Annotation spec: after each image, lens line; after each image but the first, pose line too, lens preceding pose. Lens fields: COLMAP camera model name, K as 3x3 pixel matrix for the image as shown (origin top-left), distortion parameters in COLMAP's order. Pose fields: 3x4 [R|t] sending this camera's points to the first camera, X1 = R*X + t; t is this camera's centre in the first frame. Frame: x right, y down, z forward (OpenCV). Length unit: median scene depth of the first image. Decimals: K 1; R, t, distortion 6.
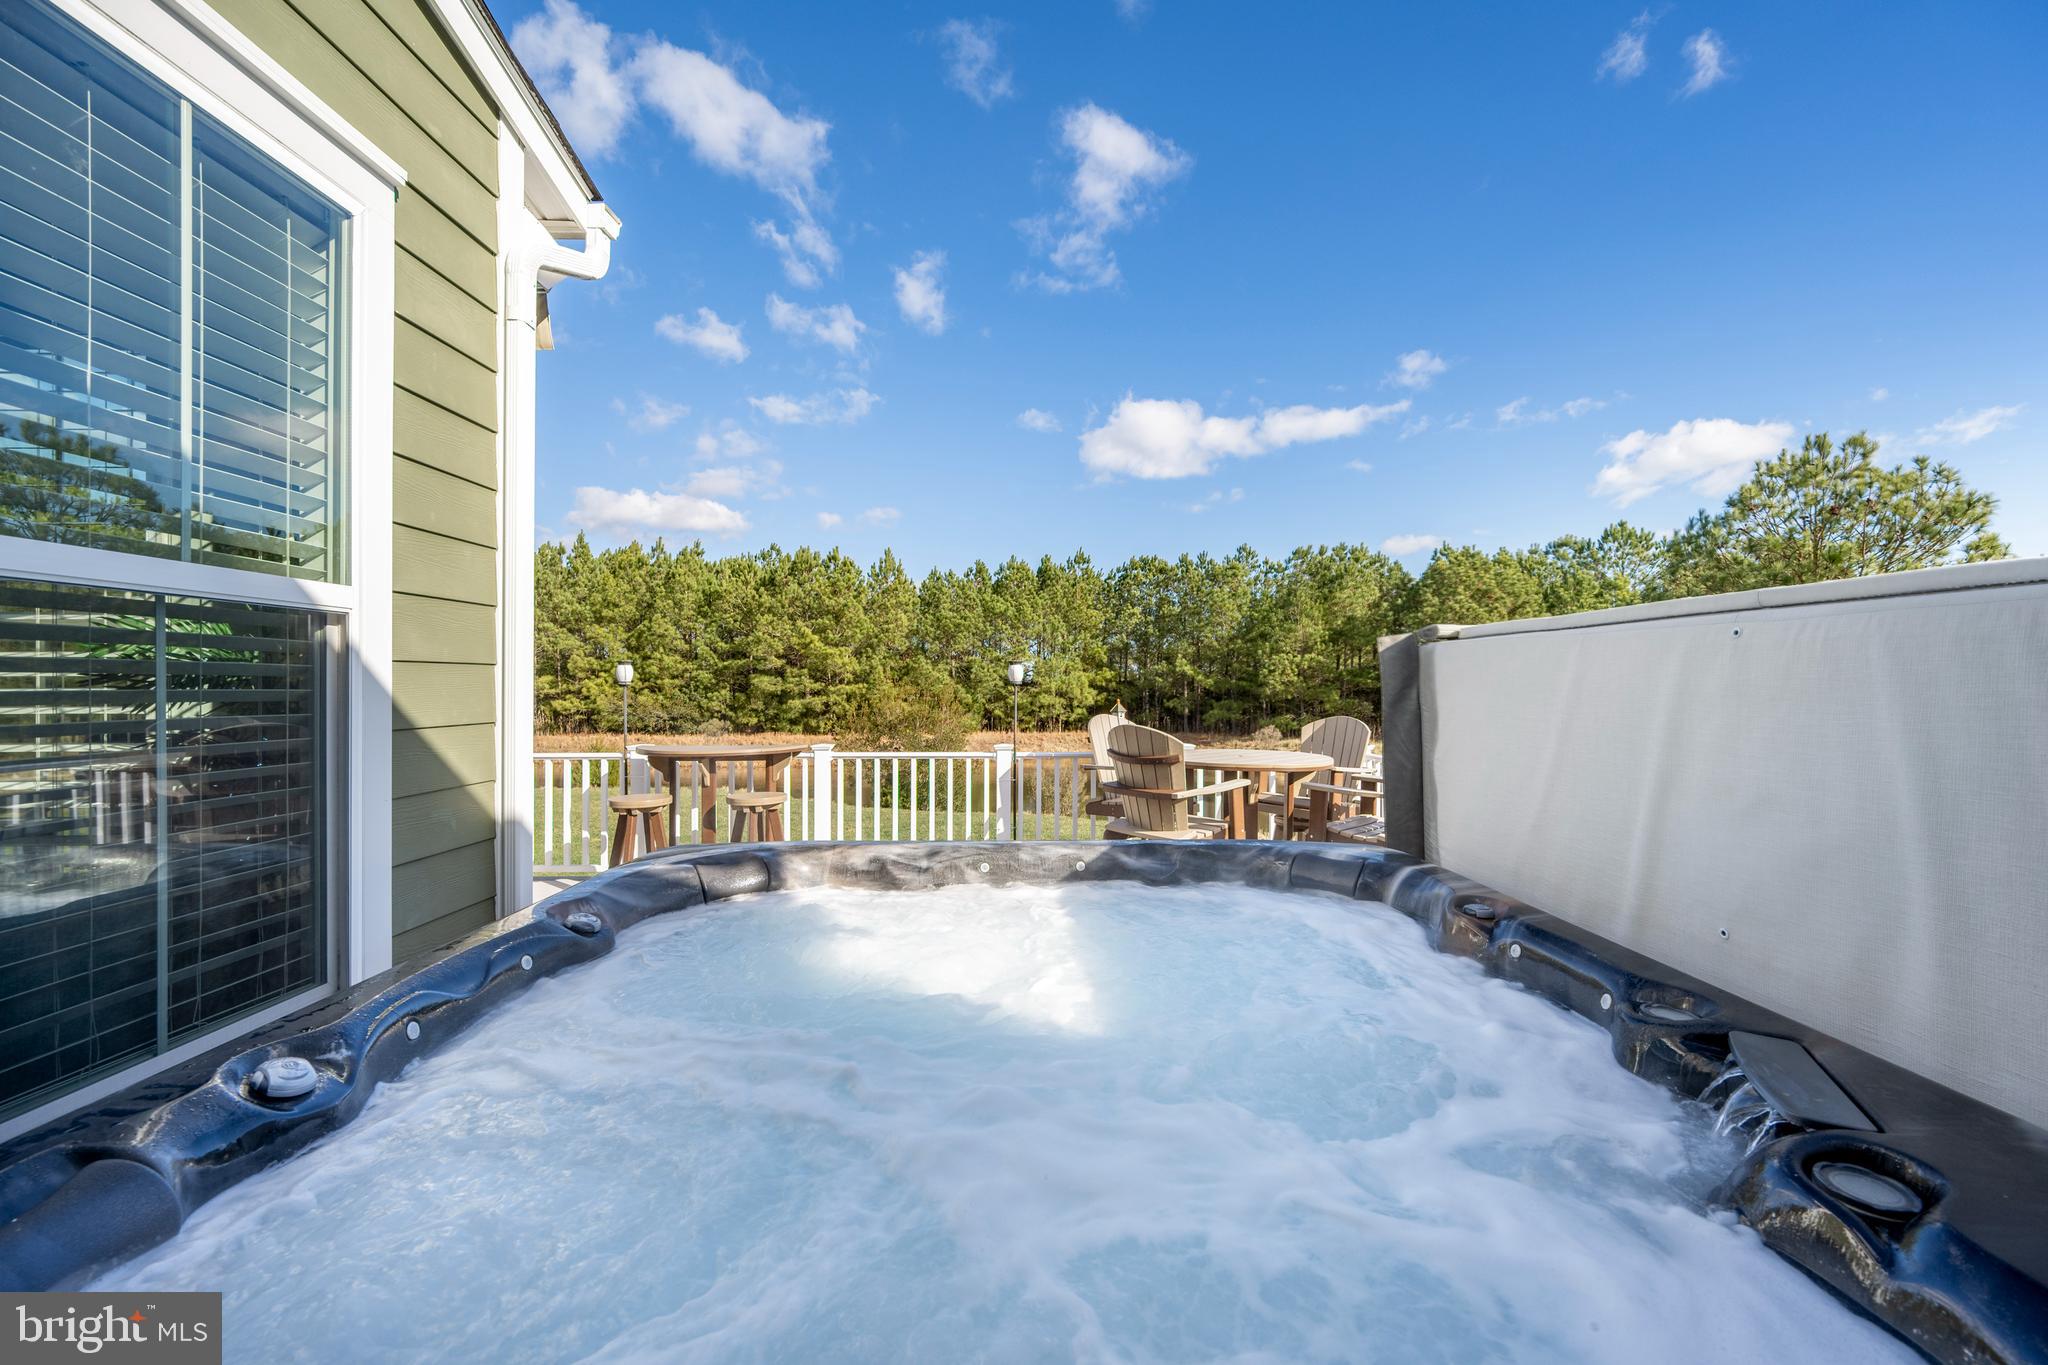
lens RADIAL K [[823.7, 0, 1038.0], [0, 823.7, 686.6], [0, 0, 1]] dist [0.002773, -0.000164]
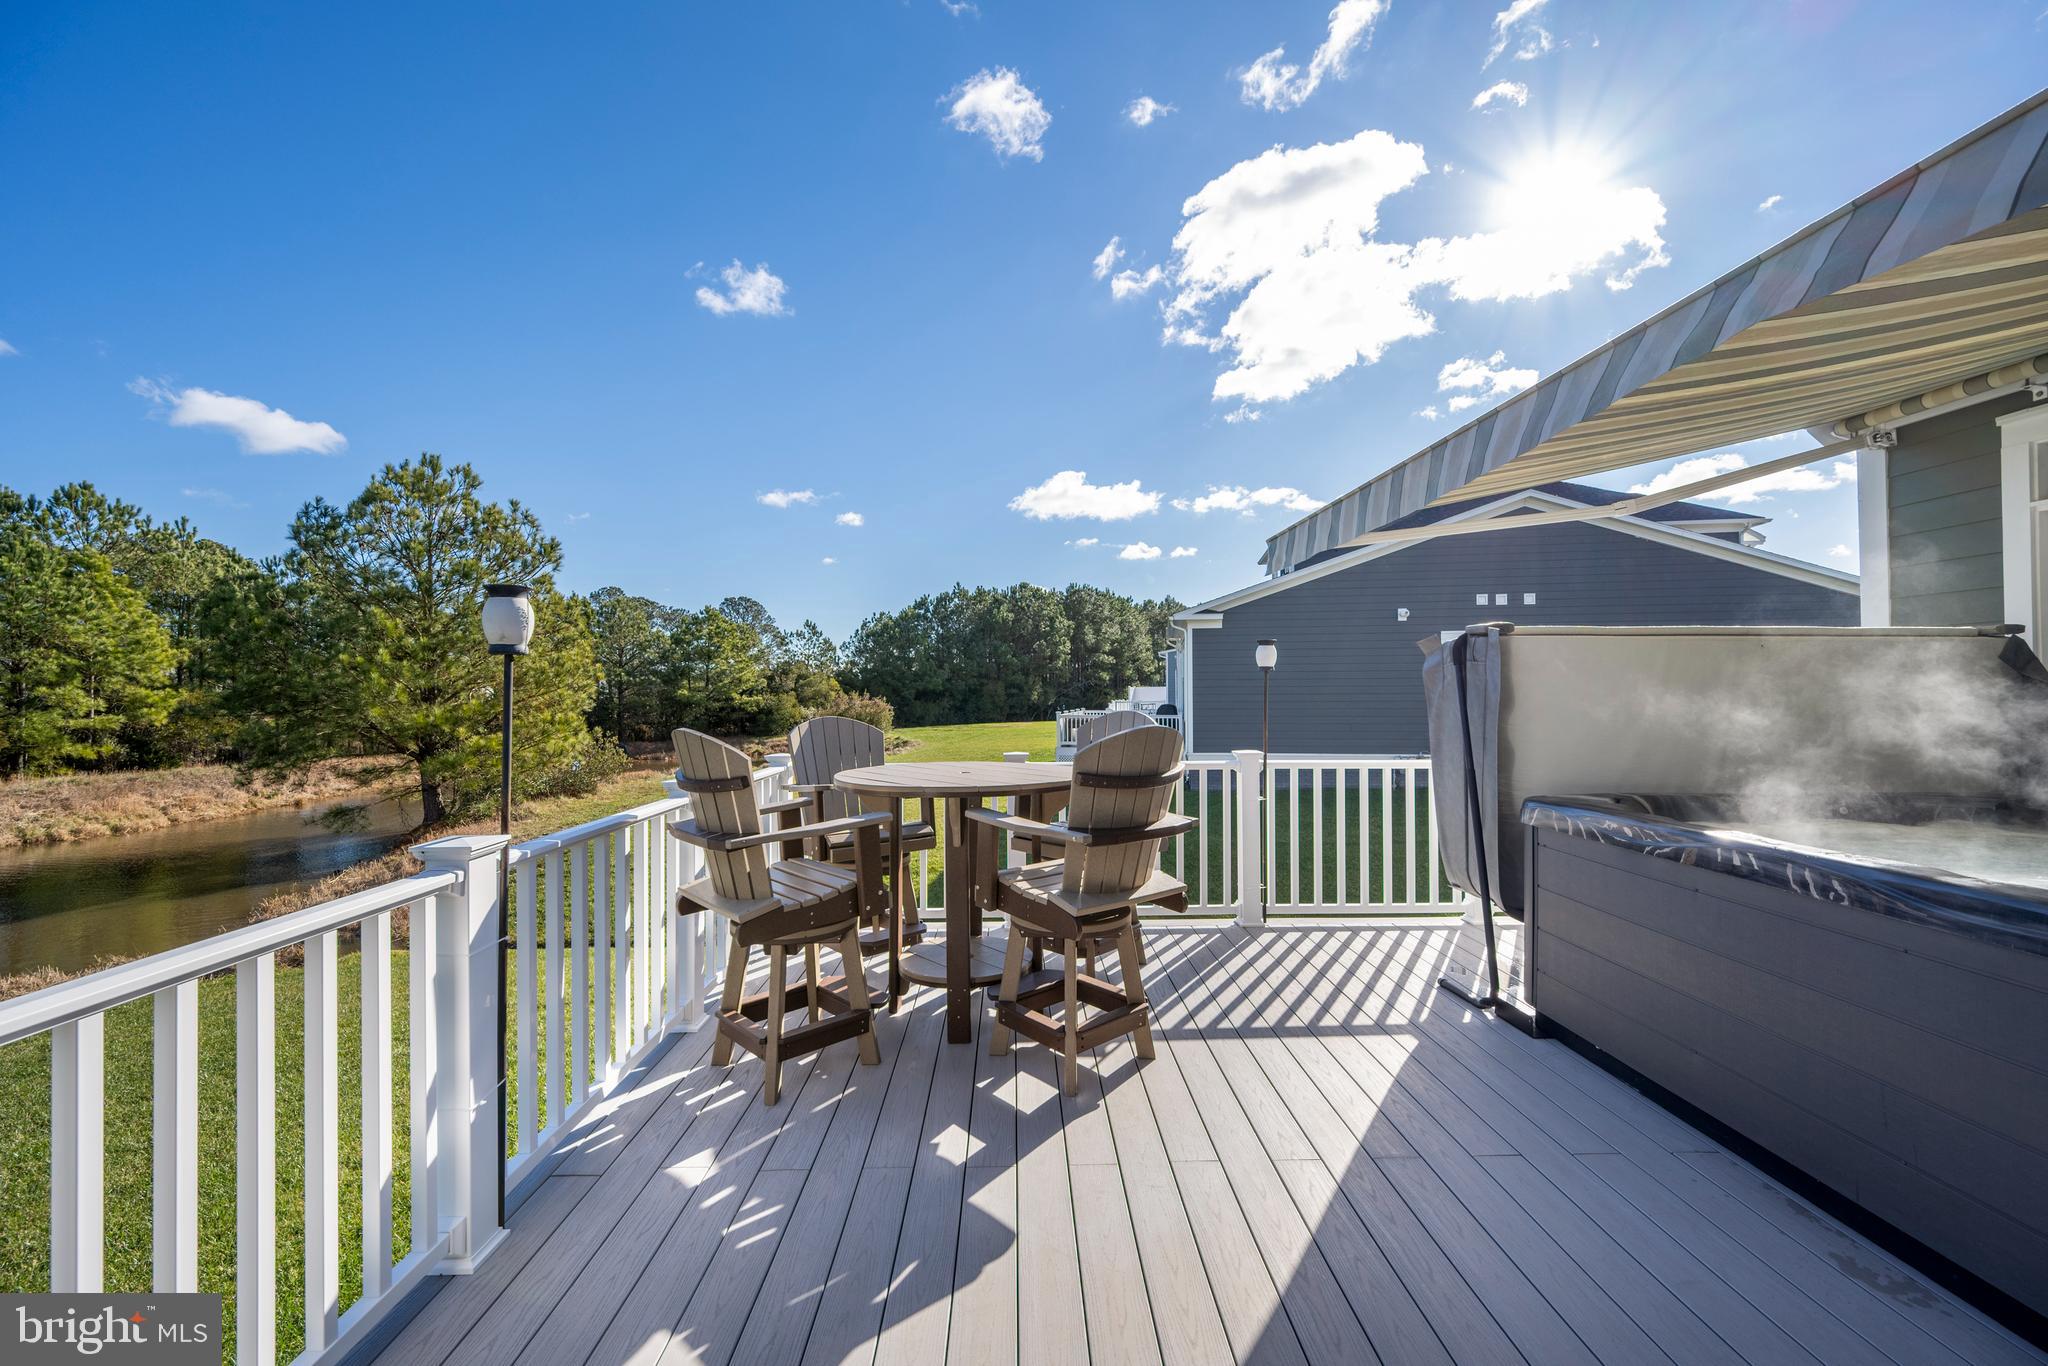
lens RADIAL K [[823.7, 0, 1027.6], [0, 823.7, 682.6], [0, 0, 1]] dist [0.002773, -0.000164]
pose [[0.006310, 0.006098, 0.999961, -0.057755], [0.008002, 0.999949, -0.006149, 0.001186], [-0.999948, 0.008041, 0.006261, 0.105969]]
